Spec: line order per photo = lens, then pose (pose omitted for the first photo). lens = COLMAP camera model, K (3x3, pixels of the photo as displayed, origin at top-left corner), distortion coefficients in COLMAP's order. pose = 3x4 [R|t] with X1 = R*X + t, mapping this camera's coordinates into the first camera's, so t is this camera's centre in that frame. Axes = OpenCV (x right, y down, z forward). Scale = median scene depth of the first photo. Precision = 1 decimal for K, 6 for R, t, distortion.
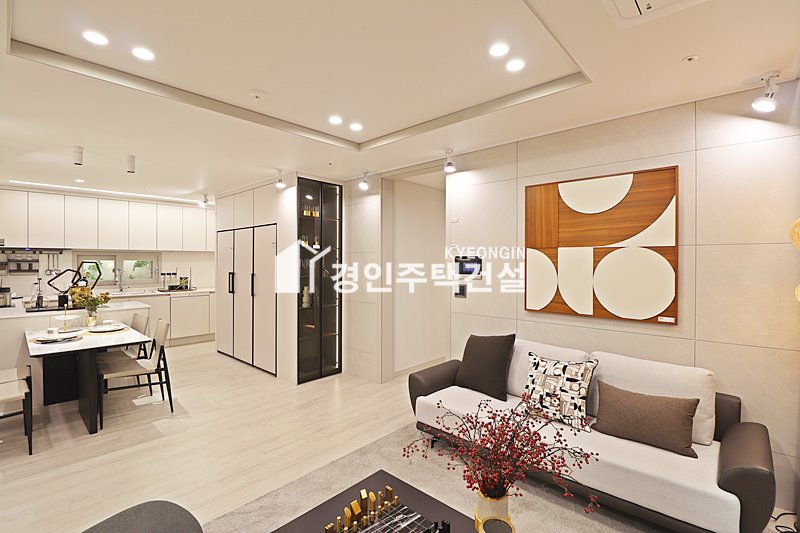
lens RADIAL K [[370.4, 0, 401.2], [0, 370.4, 268.1], [0, 0, 1]] dist [-0.005697, -0.002869]
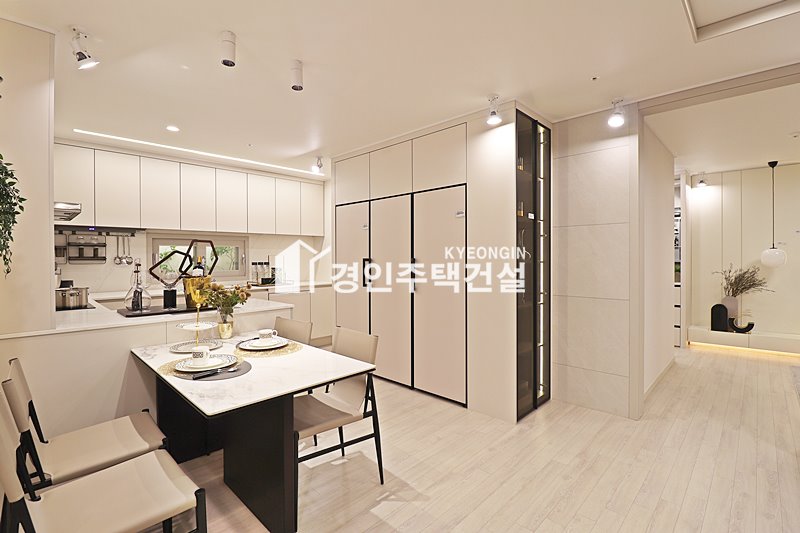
lens RADIAL K [[370.4, 0, 400.1], [0, 370.4, 264.0], [0, 0, 1]] dist [-0.005697, -0.002869]
pose [[0.999808, -0.007695, -0.018024, -0.446478], [0.007652, 0.999968, -0.002428, 0.029568], [0.018042, 0.002289, 0.999835, 0.314262]]
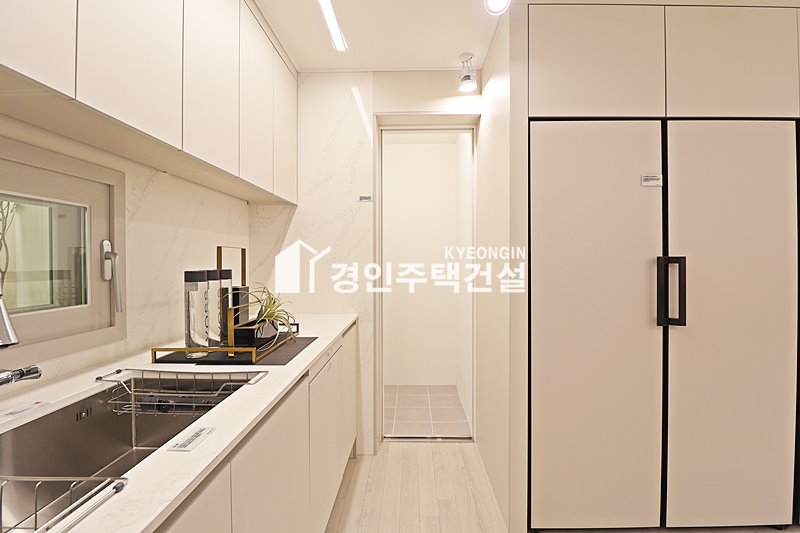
lens RADIAL K [[370.4, 0, 401.6], [0, 370.4, 259.3], [0, 0, 1]] dist [-0.005697, -0.002869]
pose [[0.751124, -0.022953, 0.659762, -0.959458], [0.011463, 0.999698, 0.021729, 0.006083], [-0.660061, -0.008759, 0.751161, 1.062116]]
